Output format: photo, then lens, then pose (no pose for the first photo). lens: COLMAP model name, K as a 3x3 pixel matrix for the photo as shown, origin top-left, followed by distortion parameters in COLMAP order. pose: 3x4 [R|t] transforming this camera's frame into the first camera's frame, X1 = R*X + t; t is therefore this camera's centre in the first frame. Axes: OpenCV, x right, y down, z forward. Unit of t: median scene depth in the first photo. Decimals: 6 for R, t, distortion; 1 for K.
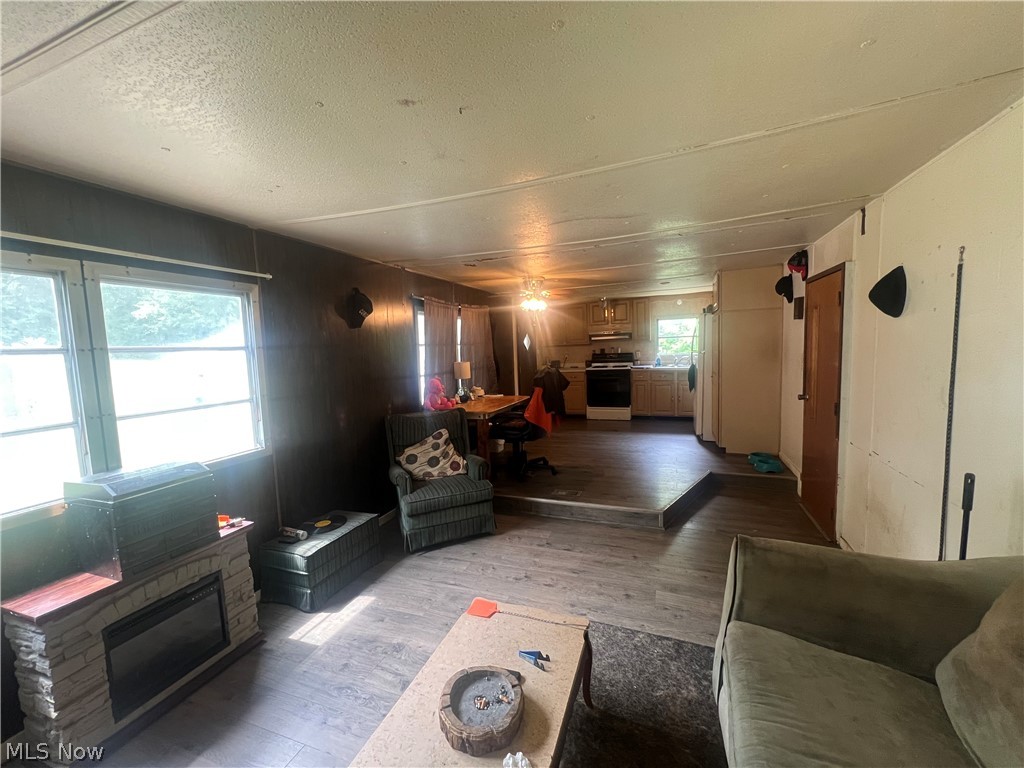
lens RADIAL K [[407.6, 0, 512.0], [0, 407.6, 384.0], [0, 0, 1]] dist [-0.010386, -0.000055]
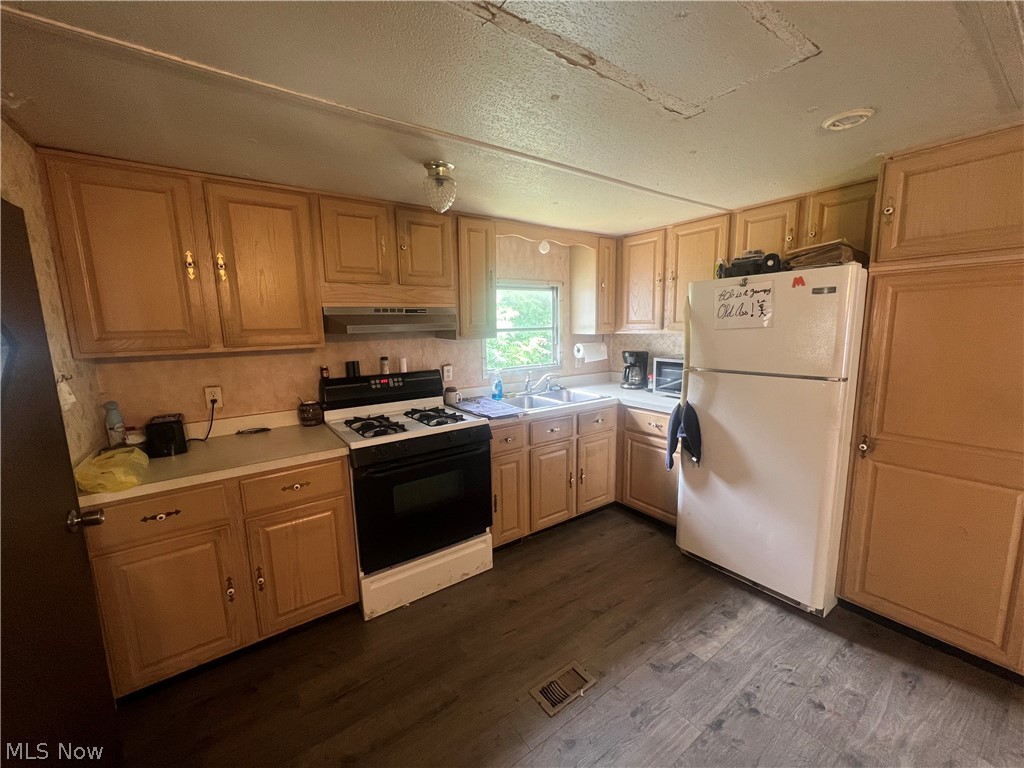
lens RADIAL K [[407.6, 0, 512.0], [0, 407.6, 384.0], [0, 0, 1]] dist [-0.010386, -0.000055]
pose [[0.544480, -0.099209, 0.832886, 0.023610], [0.077594, 0.994680, 0.067757, -0.085200], [-0.835177, 0.027735, 0.549282, 0.753985]]
